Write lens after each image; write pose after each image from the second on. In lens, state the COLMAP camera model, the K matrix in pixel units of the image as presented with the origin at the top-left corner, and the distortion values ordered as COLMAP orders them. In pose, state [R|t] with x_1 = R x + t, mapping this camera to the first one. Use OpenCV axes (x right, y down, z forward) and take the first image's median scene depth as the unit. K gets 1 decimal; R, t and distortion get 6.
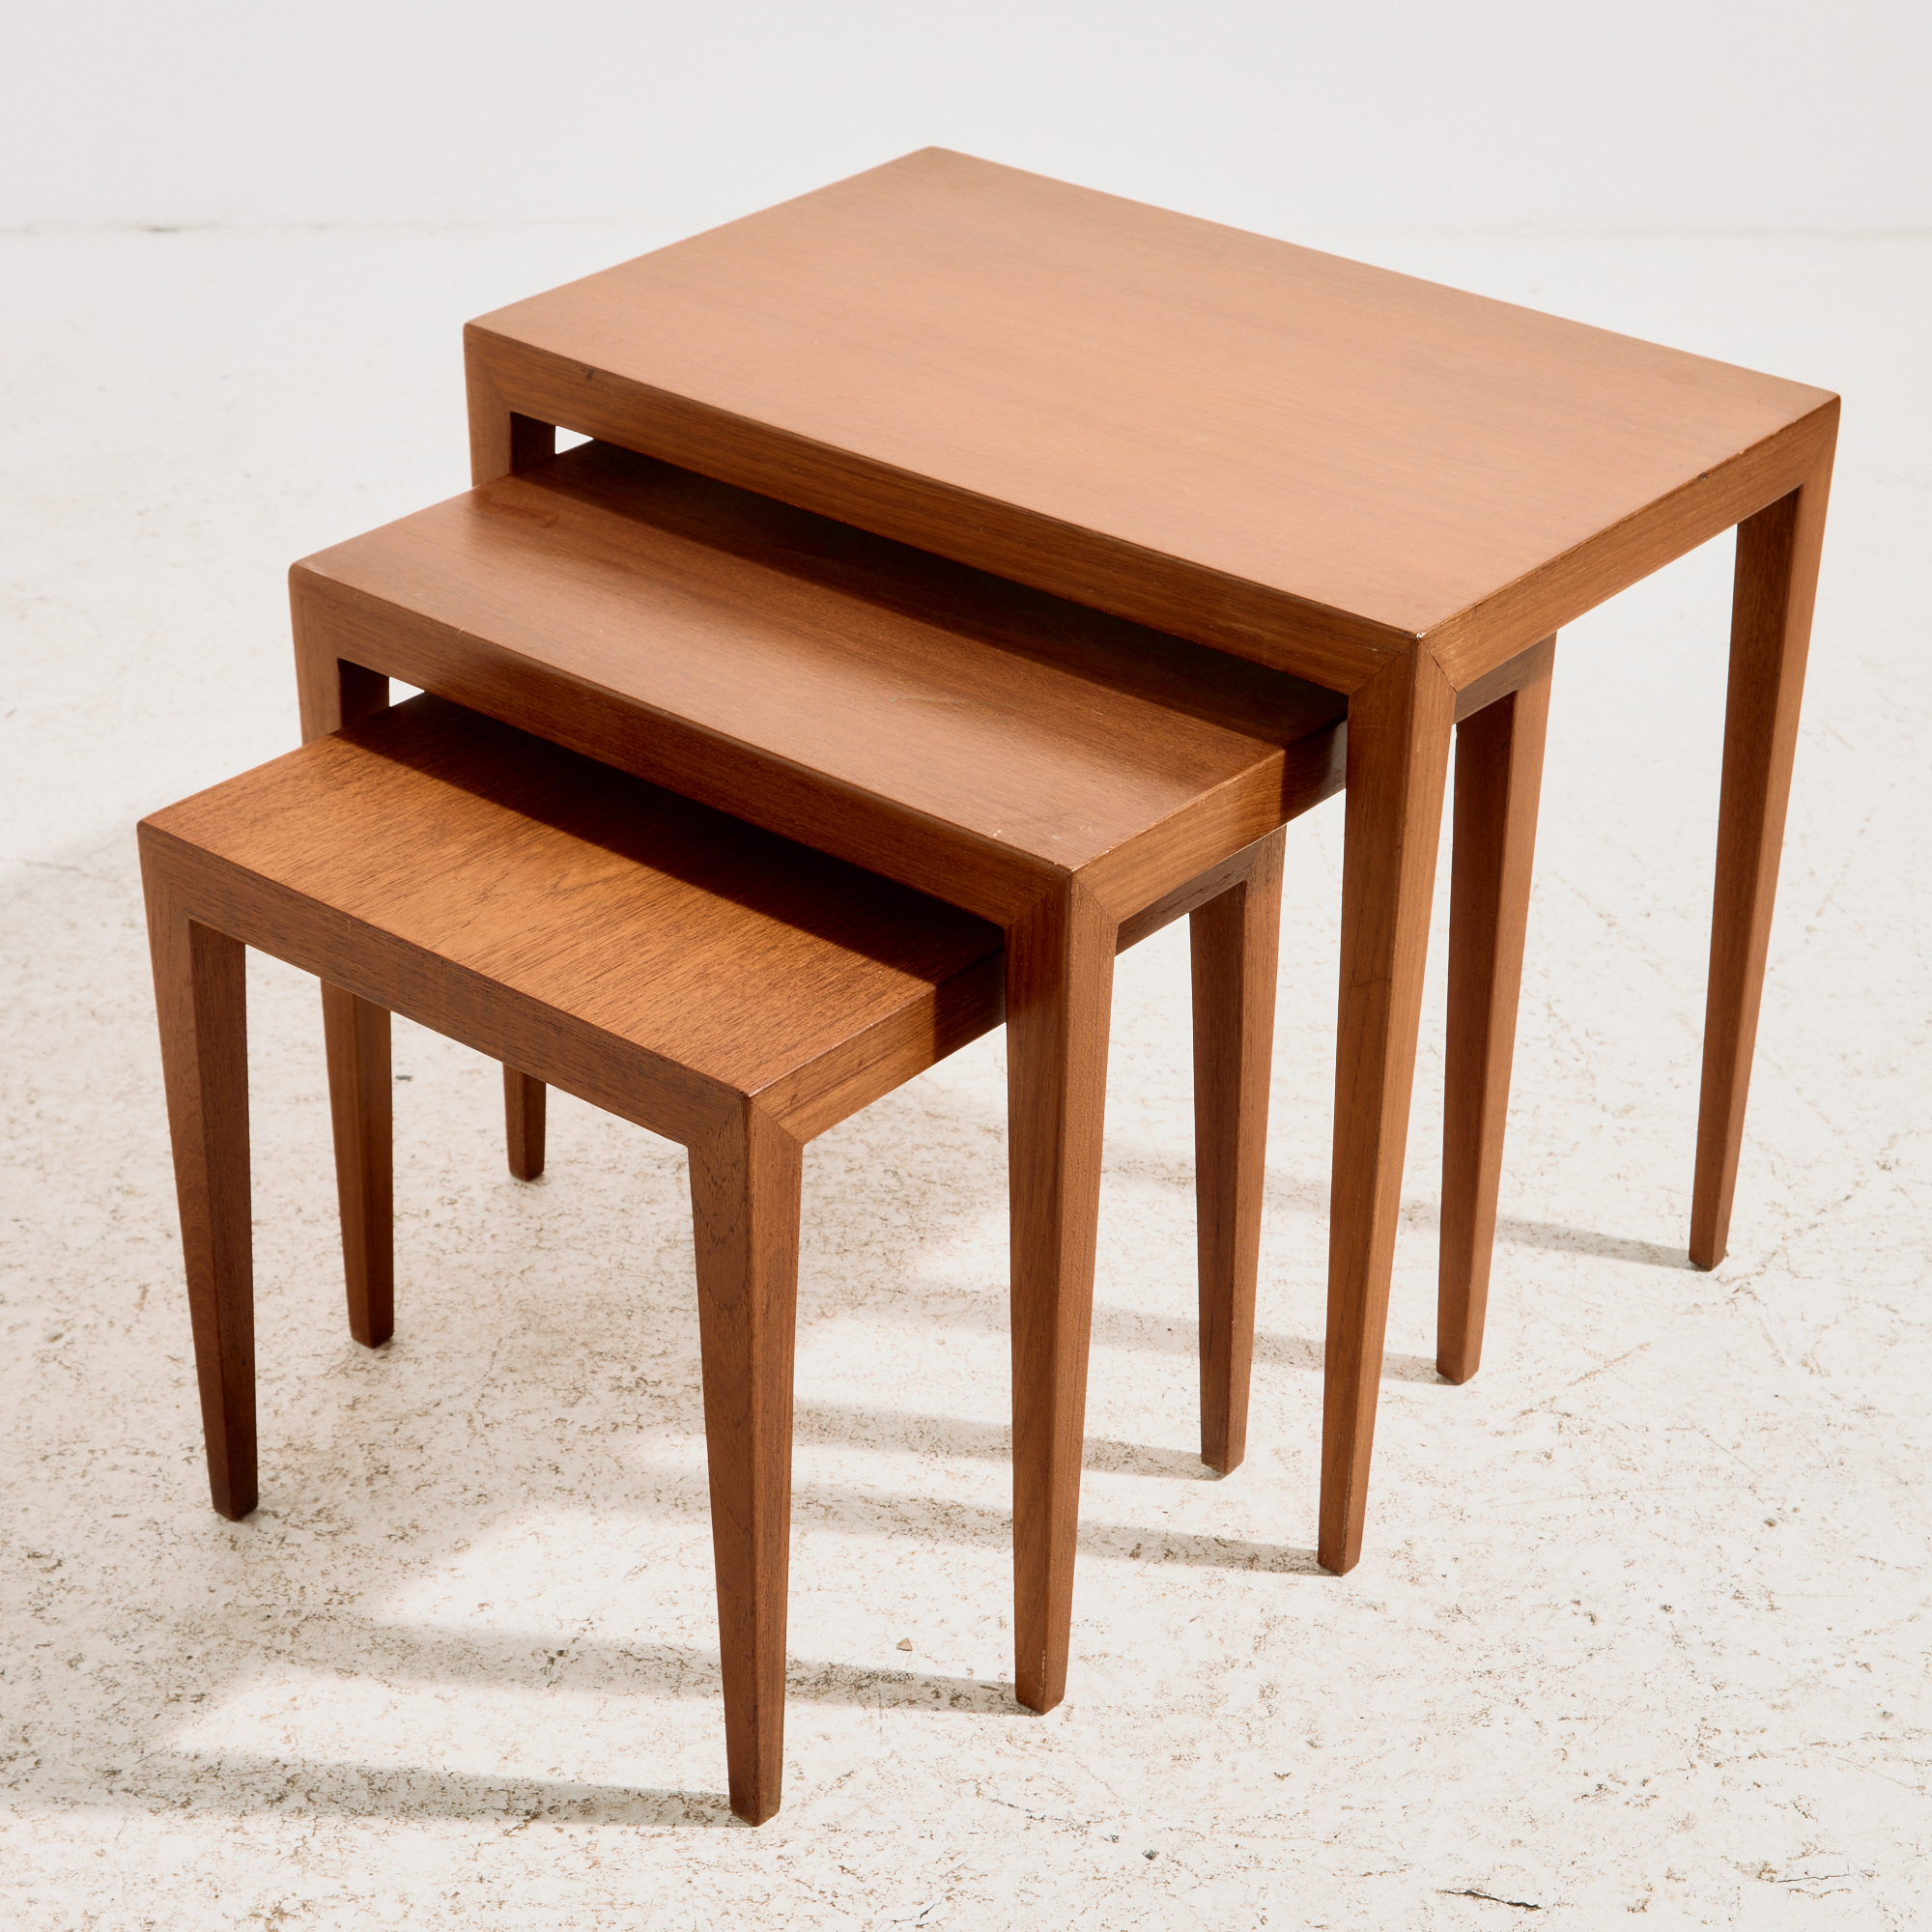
lens RADIAL K [[3853.1, 0, 966.0], [0, 3853.1, 966.0], [0, 0, 1]] dist [-0.004317, 0.014528]
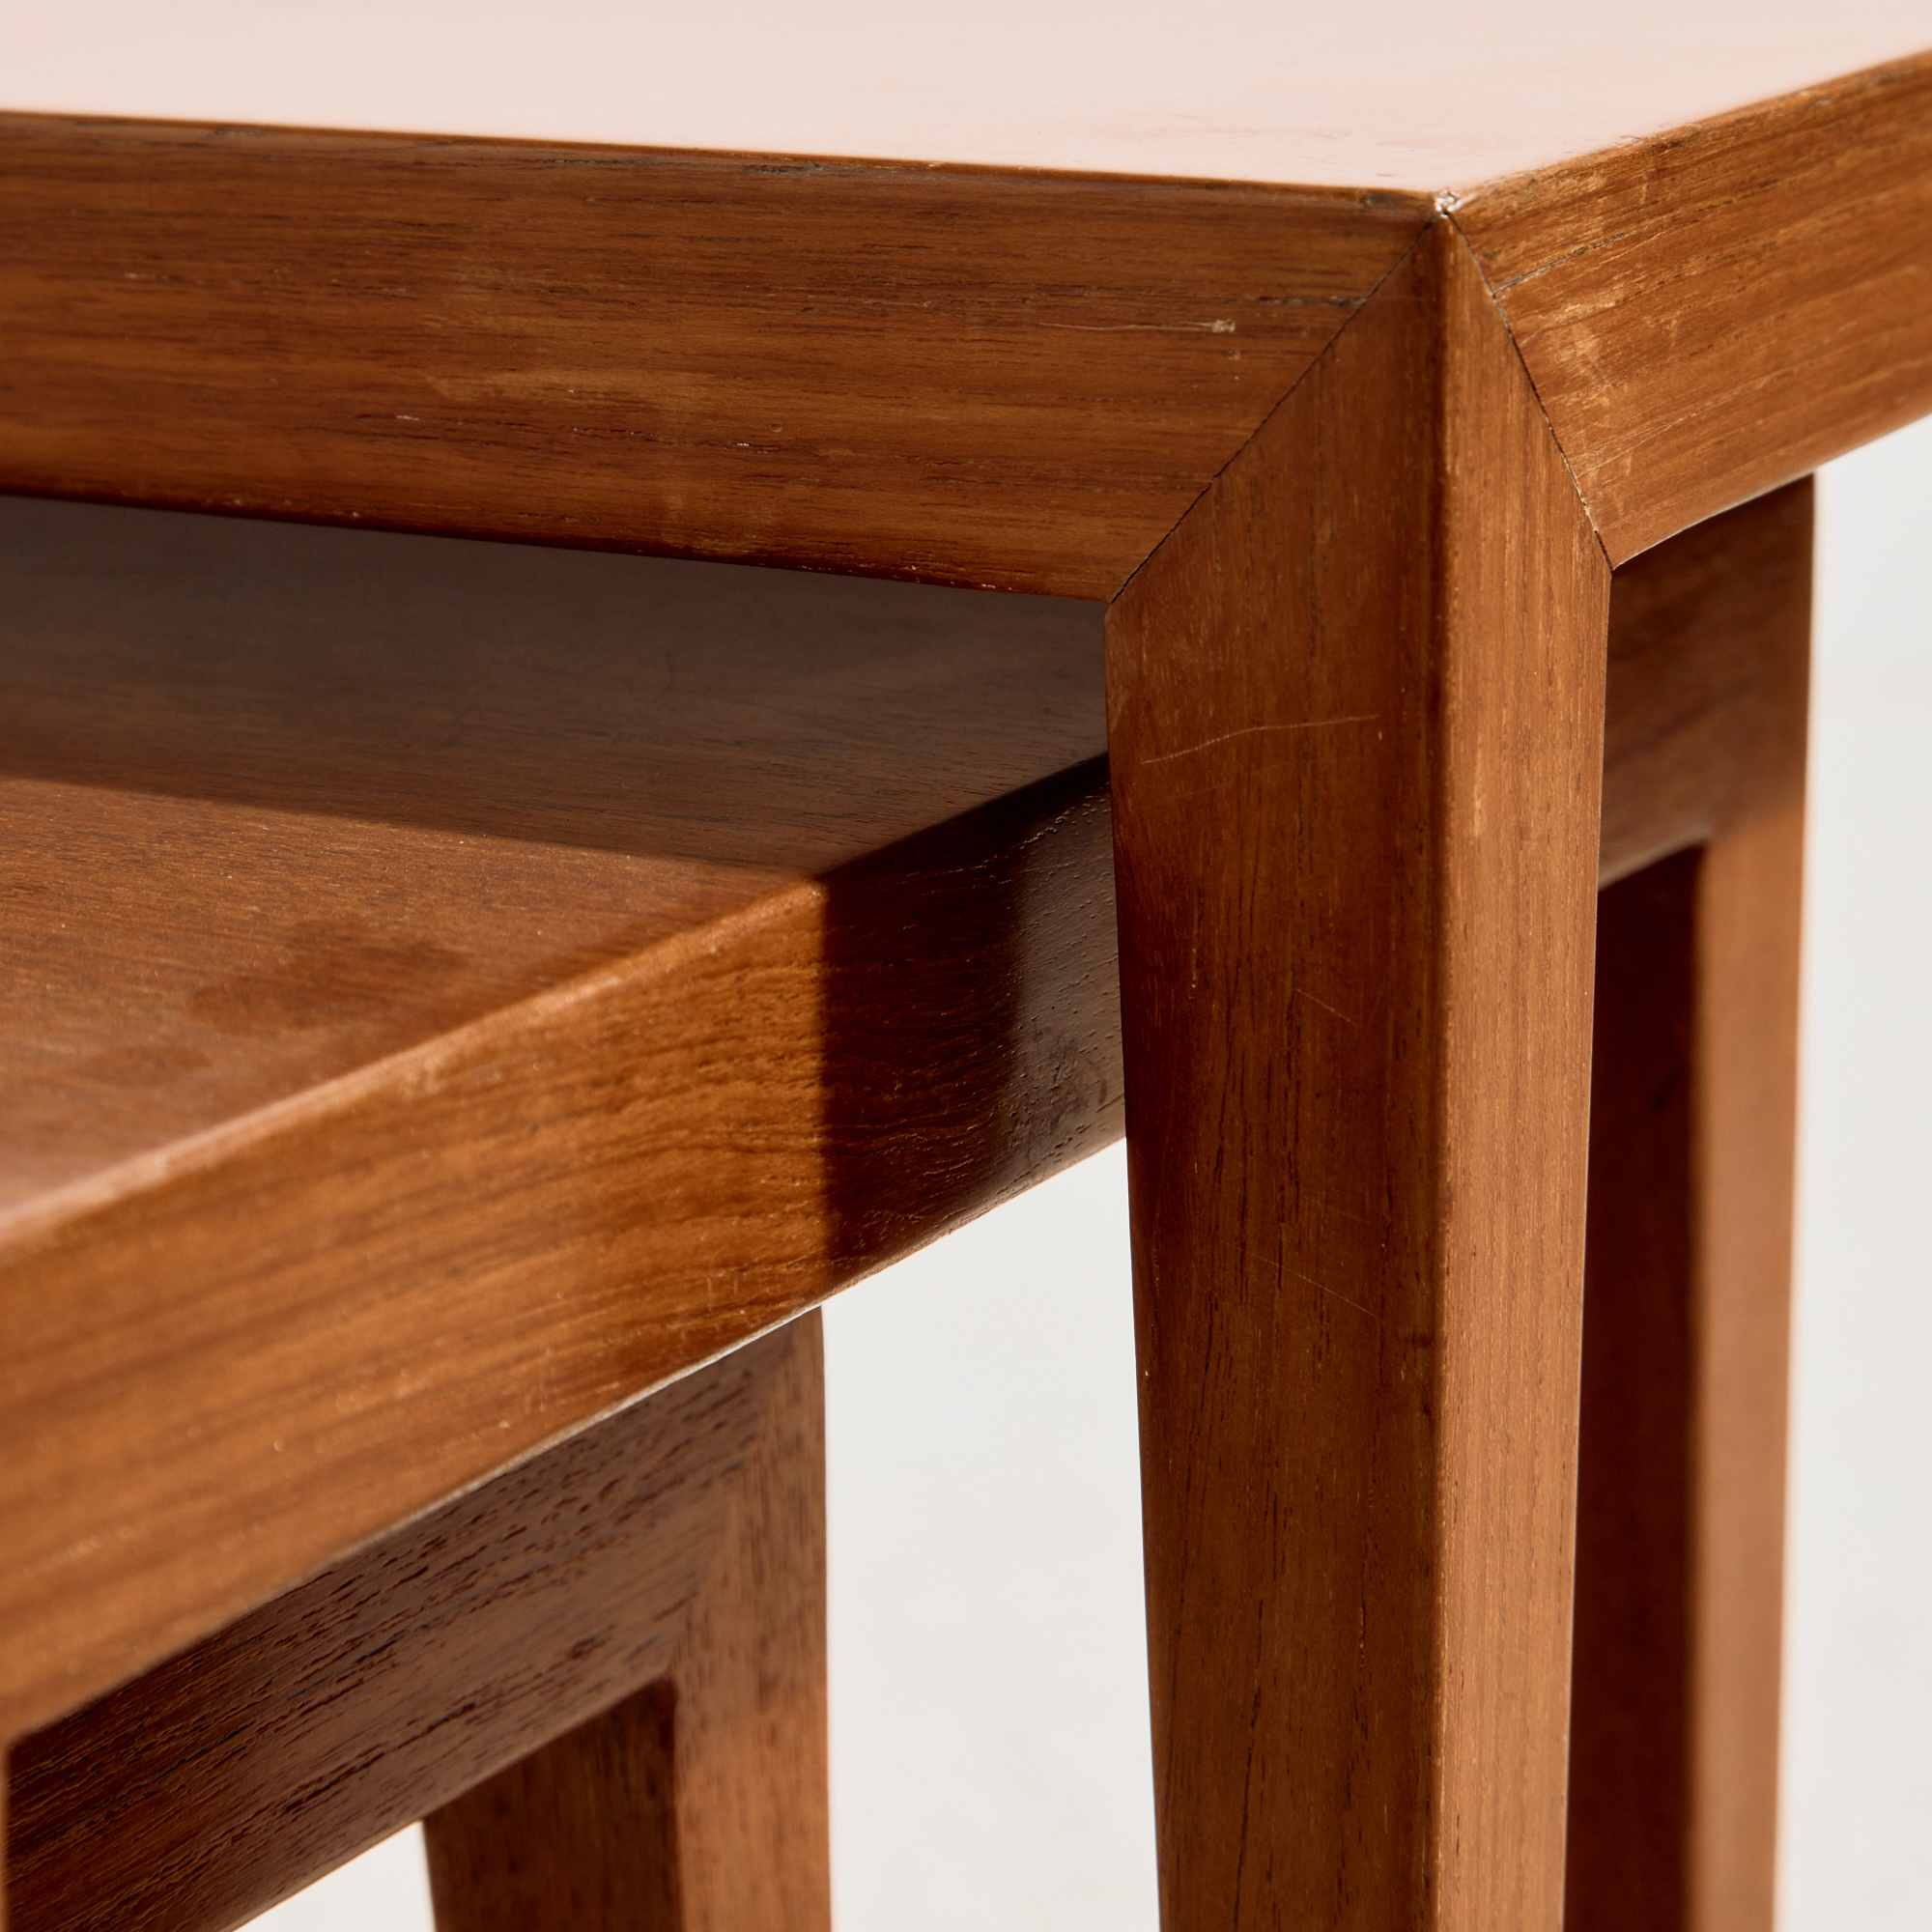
lens RADIAL K [[6123.5, 0, 966.0], [0, 6123.5, 966.0], [0, 0, 1]] dist [-0.117177, -1.118344]
pose [[0.985268, -0.067560, 0.157110, 0.040091], [0.106157, 0.961856, -0.252119, 0.028994], [-0.134084, 0.265083, 0.954857, 0.697920]]
